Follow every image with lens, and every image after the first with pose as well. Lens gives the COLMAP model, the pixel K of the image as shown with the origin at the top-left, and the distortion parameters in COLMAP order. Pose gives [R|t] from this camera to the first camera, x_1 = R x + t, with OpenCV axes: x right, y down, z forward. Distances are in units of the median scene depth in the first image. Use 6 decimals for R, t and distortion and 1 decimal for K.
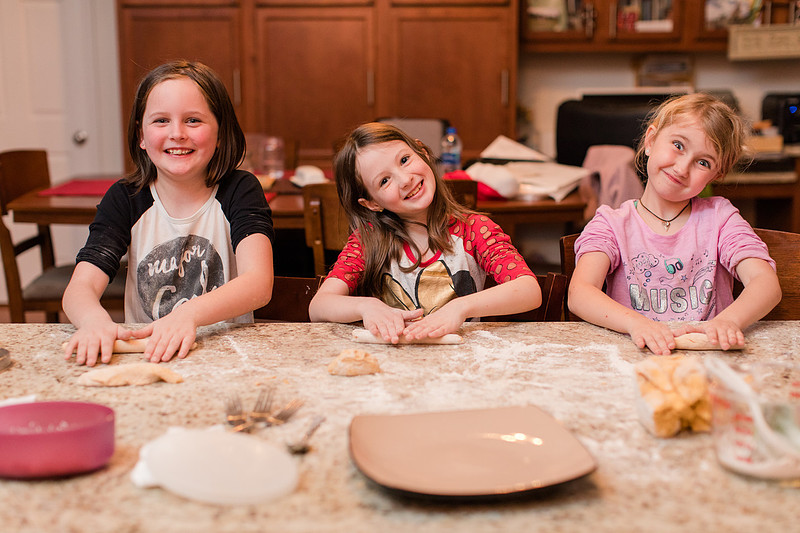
lens RADIAL K [[1133.3, 0, 401.4], [0, 1133.3, 269.0], [0, 0, 1]] dist [0.001428, 0.000000]
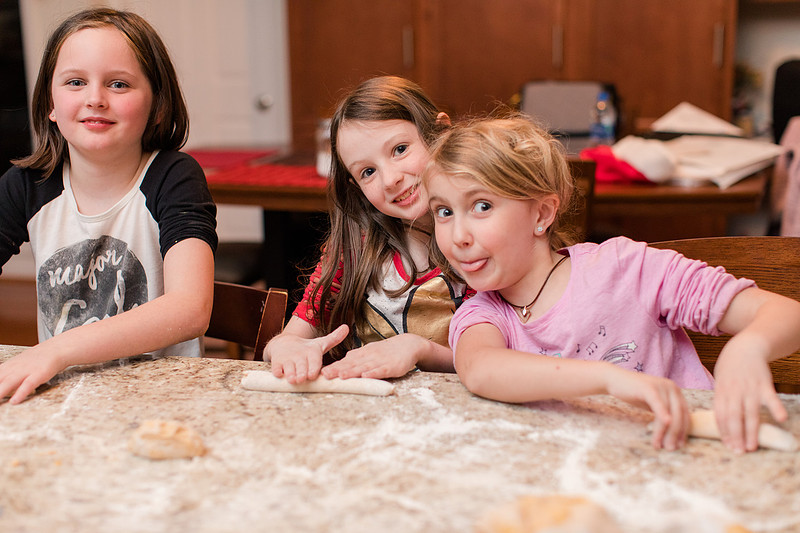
lens RADIAL K [[1133.3, 0, 396.8], [0, 1133.3, 269.3], [0, 0, 1]] dist [0.001428, 0.000000]
pose [[0.962290, 0.037055, -0.269490, 0.132036], [-0.029537, 0.999054, 0.031902, -0.021904], [0.270417, -0.022739, 0.962475, 0.189910]]
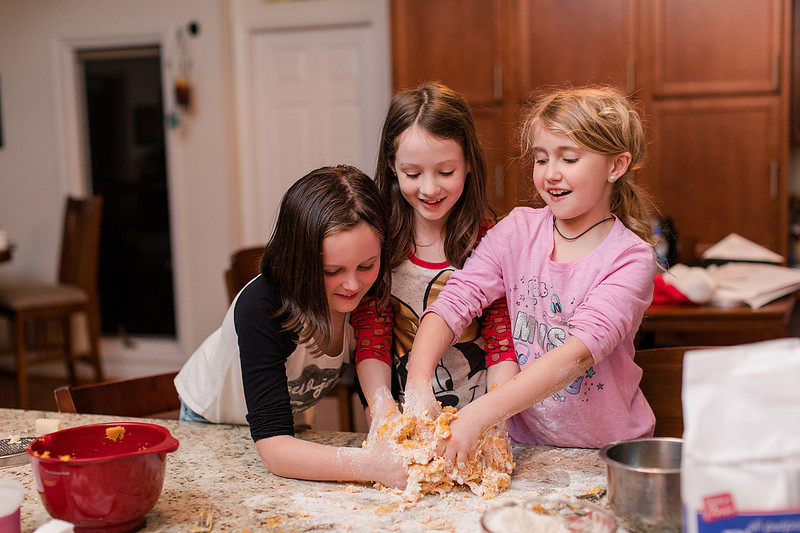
lens RADIAL K [[1133.3, 0, 402.4], [0, 1133.3, 266.3], [0, 0, 1]] dist [0.001428, 0.000000]
pose [[0.934429, 0.015082, -0.355830, 0.194740], [-0.040387, 0.997146, -0.063792, -0.022888], [0.353853, 0.073980, 0.932371, 0.030657]]
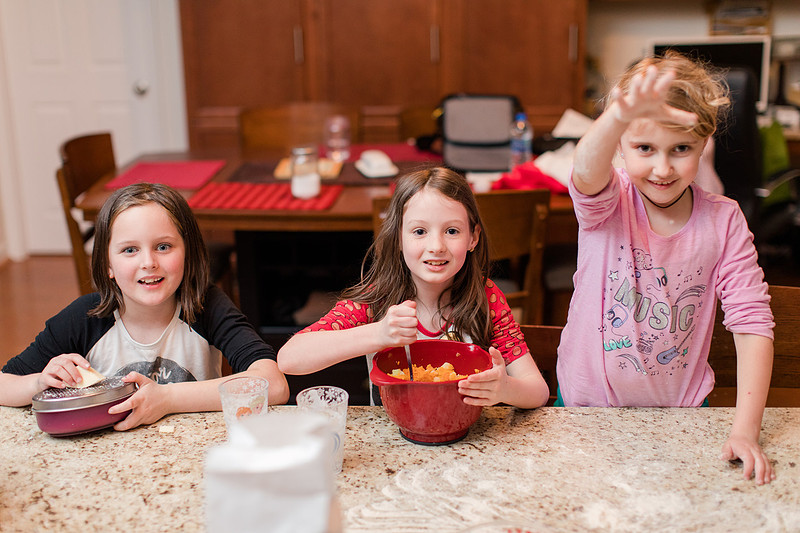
lens RADIAL K [[1133.3, 0, 396.5], [0, 1133.3, 259.3], [0, 0, 1]] dist [0.001428, 0.000000]
pose [[0.998601, -0.002423, -0.052814, -0.012405], [0.007724, 0.994916, 0.100409, -0.104187], [0.052302, -0.100677, 0.993543, 0.015473]]
